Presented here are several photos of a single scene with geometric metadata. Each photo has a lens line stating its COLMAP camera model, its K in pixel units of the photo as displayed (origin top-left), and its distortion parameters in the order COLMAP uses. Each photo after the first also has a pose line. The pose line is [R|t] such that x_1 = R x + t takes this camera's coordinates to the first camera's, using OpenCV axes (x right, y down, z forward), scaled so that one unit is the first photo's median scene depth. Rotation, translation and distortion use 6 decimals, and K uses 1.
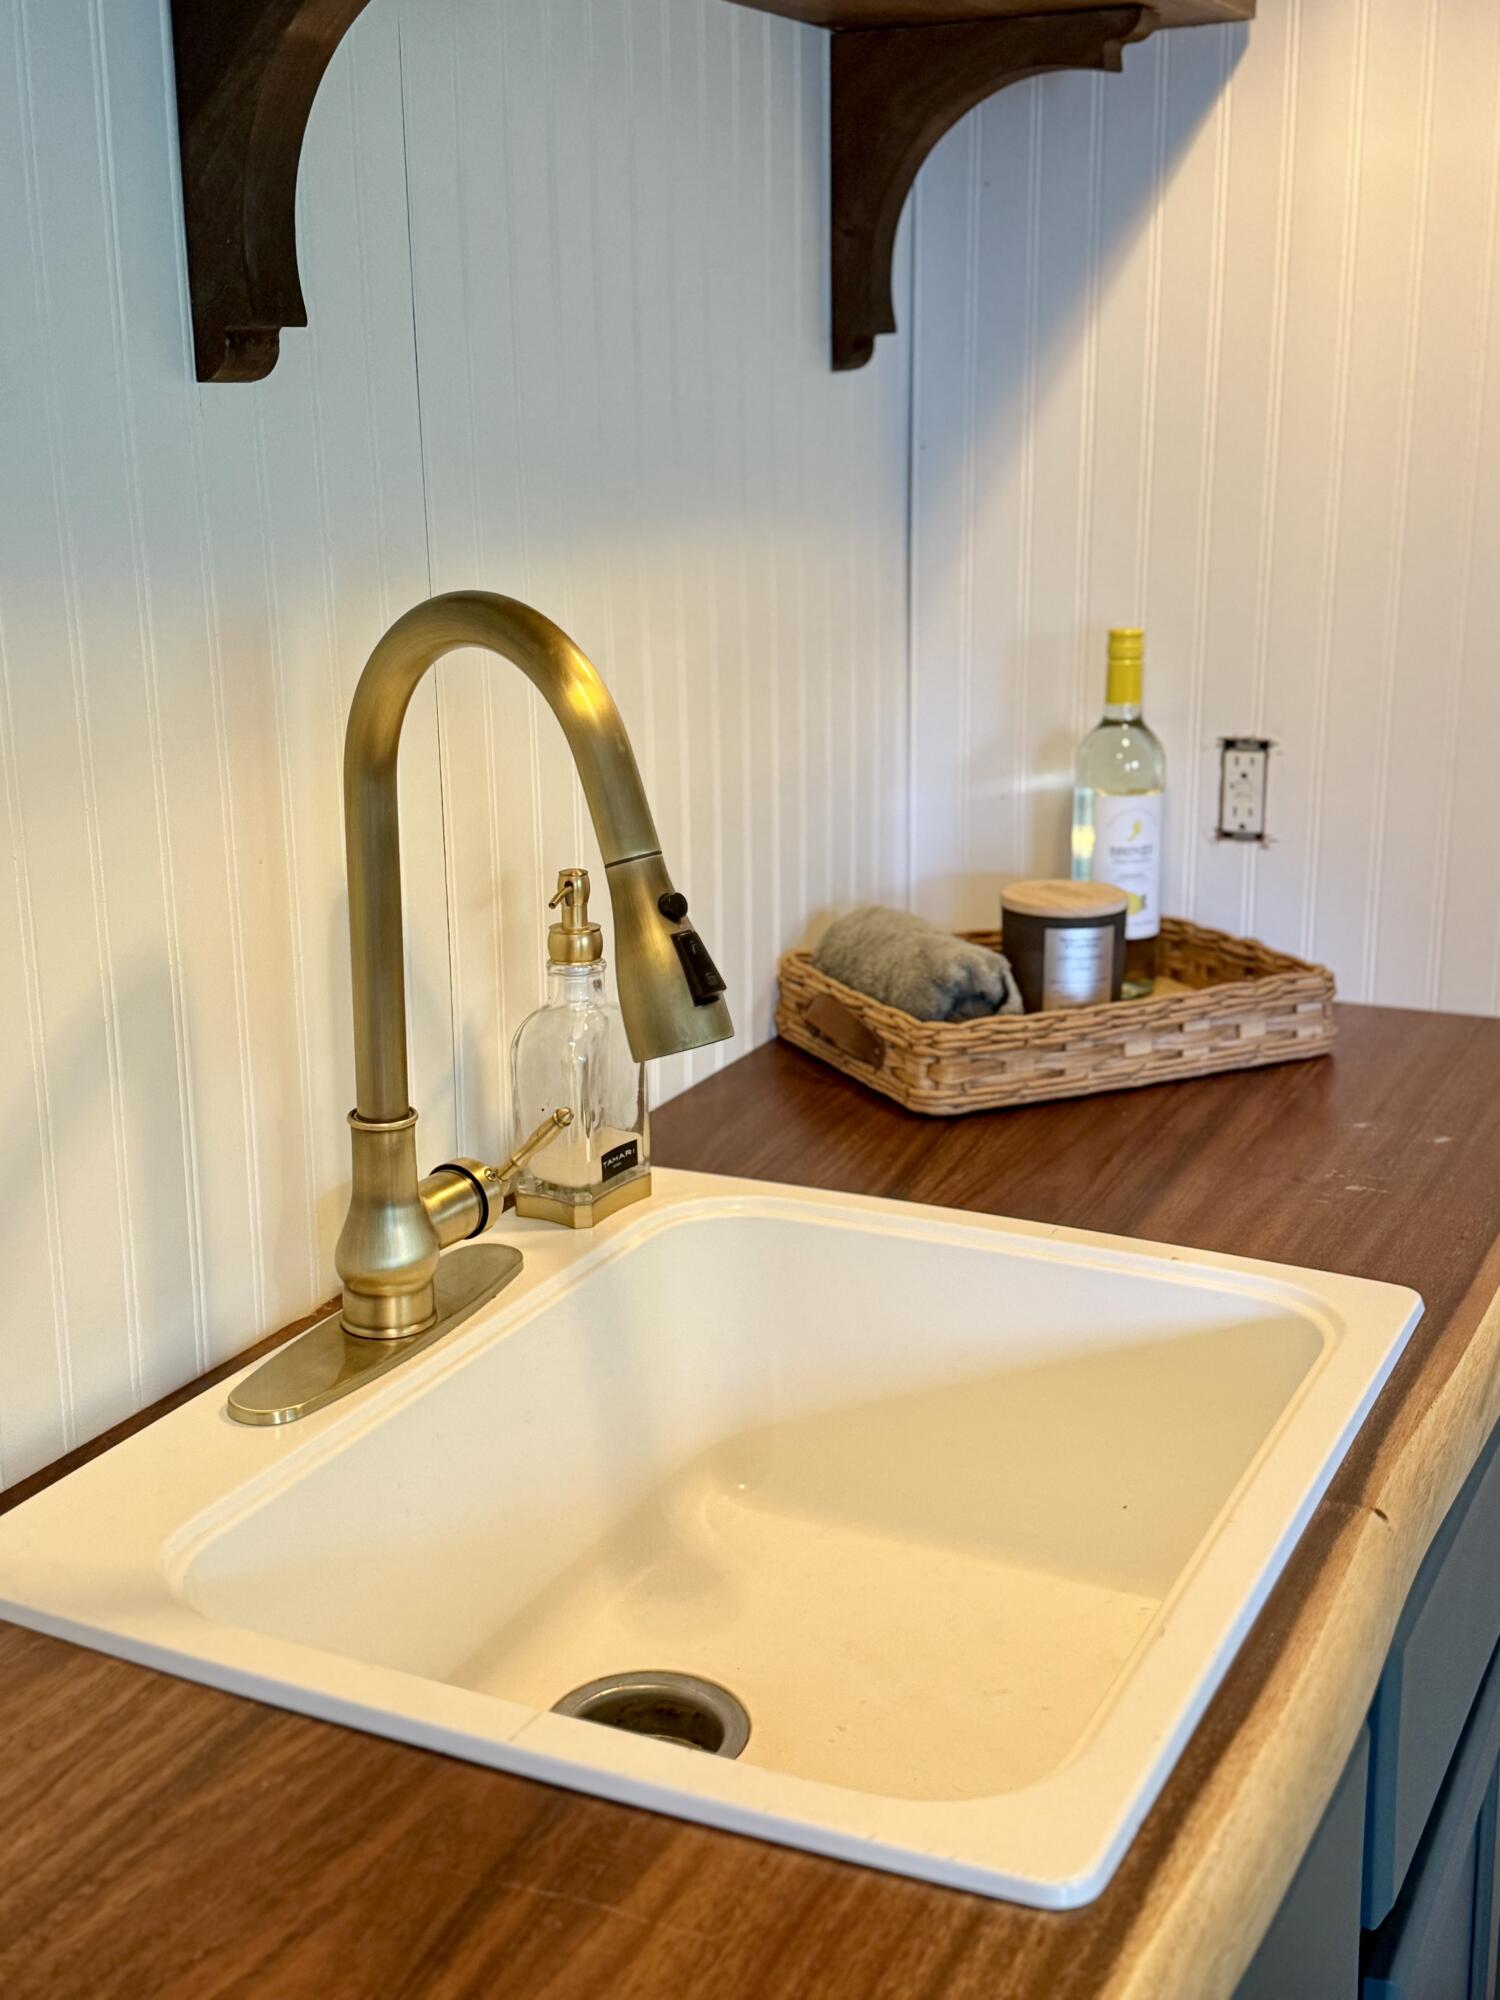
lens RADIAL K [[2376.6, 0, 750.0], [0, 2376.6, 1000.0], [0, 0, 1]] dist [0.174333, -0.324005]
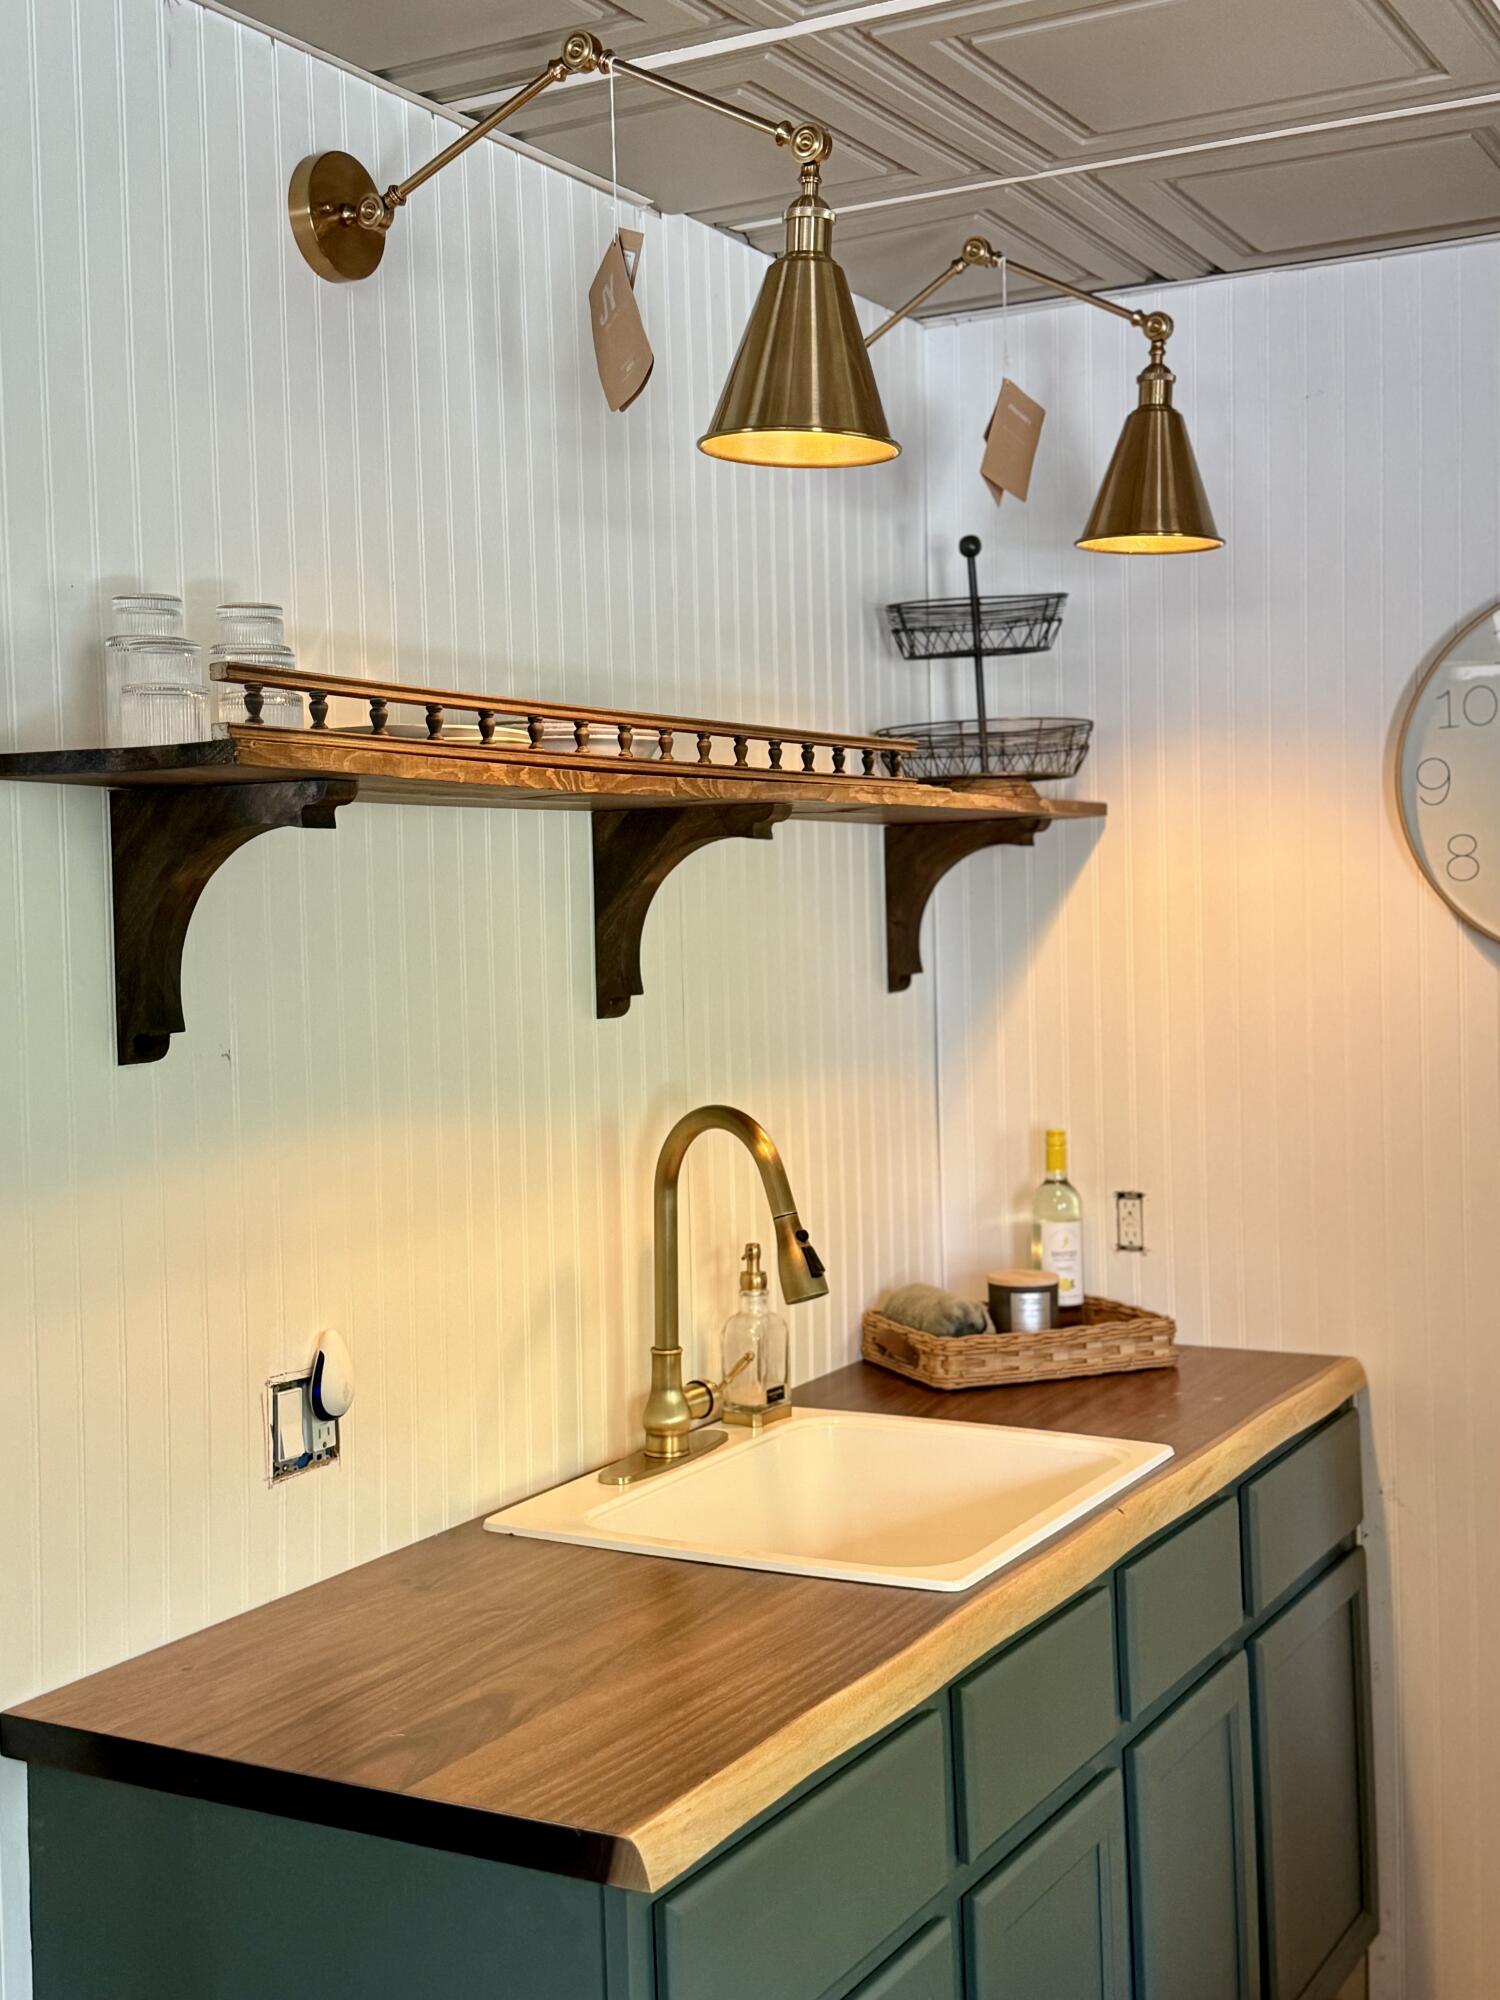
lens RADIAL K [[2376.6, 0, 750.0], [0, 2376.6, 1000.0], [0, 0, 1]] dist [0.174333, -0.324005]
pose [[0.998503, -0.009826, -0.053805, 0.028426], [-0.002448, 0.974718, -0.223426, 0.164989], [0.054640, 0.223224, 0.973235, -0.849637]]
